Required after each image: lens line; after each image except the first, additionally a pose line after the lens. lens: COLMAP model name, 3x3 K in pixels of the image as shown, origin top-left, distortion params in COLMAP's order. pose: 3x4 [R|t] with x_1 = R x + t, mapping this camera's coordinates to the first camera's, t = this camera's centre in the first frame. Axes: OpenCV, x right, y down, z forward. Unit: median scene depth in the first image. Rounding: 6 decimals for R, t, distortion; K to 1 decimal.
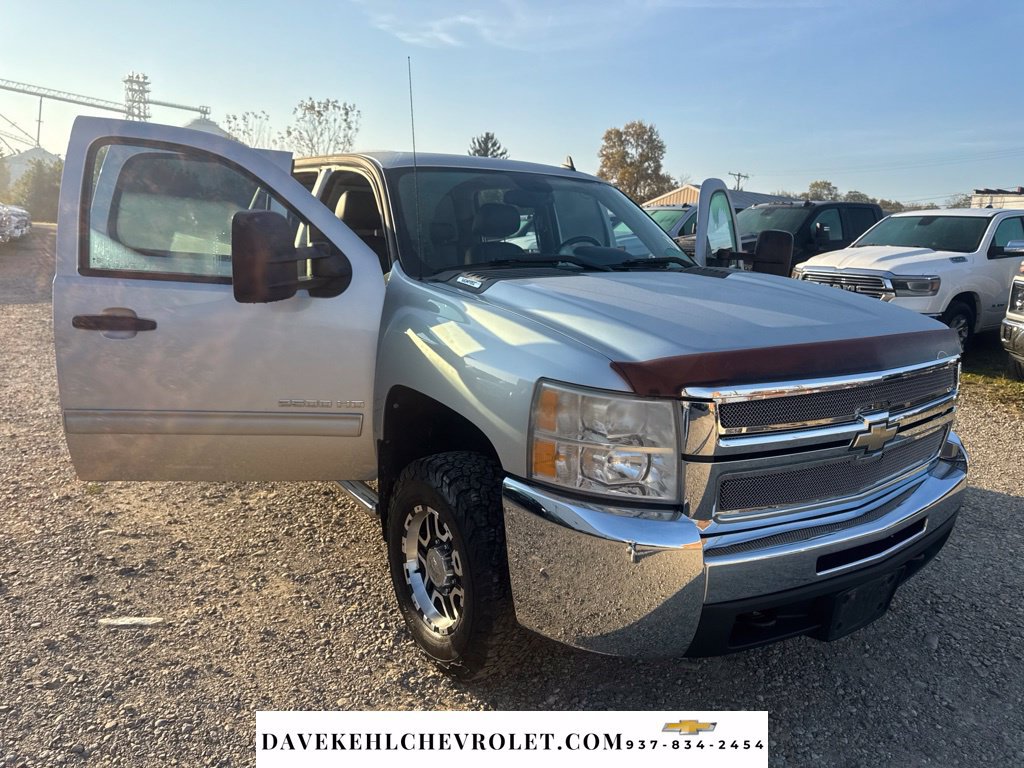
lens RADIAL K [[731.9, 0, 512.0], [0, 731.9, 384.0], [0, 0, 1]] dist [0.038859, -0.050613]
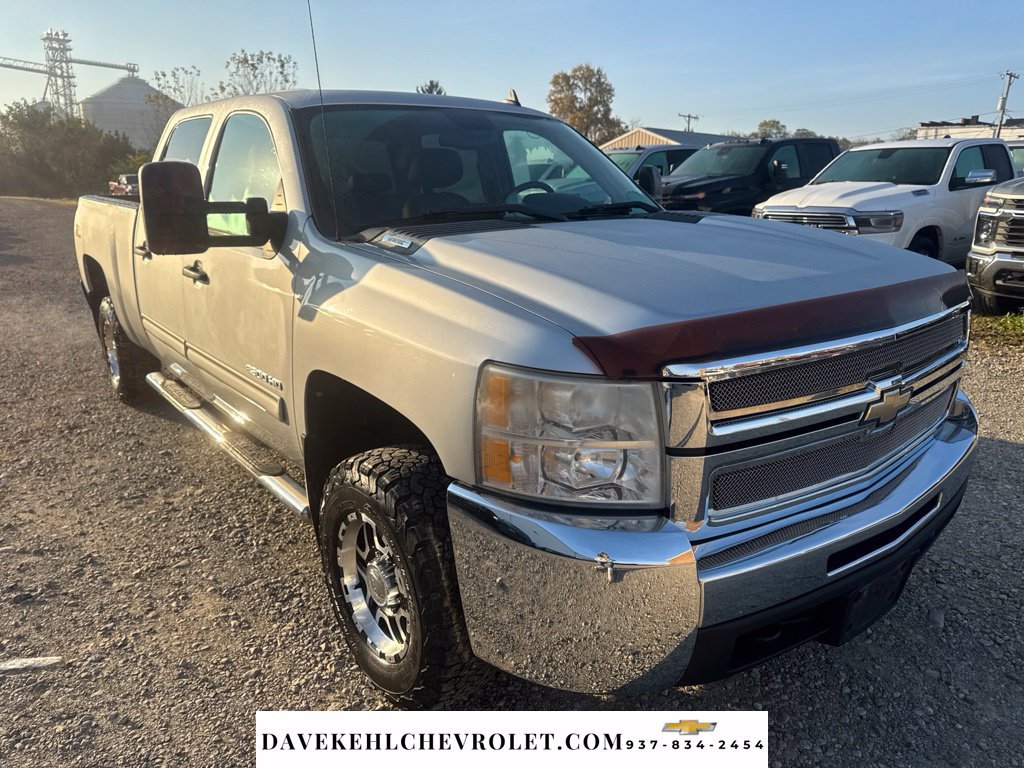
lens RADIAL K [[731.9, 0, 512.0], [0, 731.9, 384.0], [0, 0, 1]] dist [0.038859, -0.050613]
pose [[0.997157, -0.054923, 0.051591, 0.016723], [0.051602, 0.996637, 0.063651, -0.021552], [-0.054913, -0.060808, 0.996638, 0.135860]]
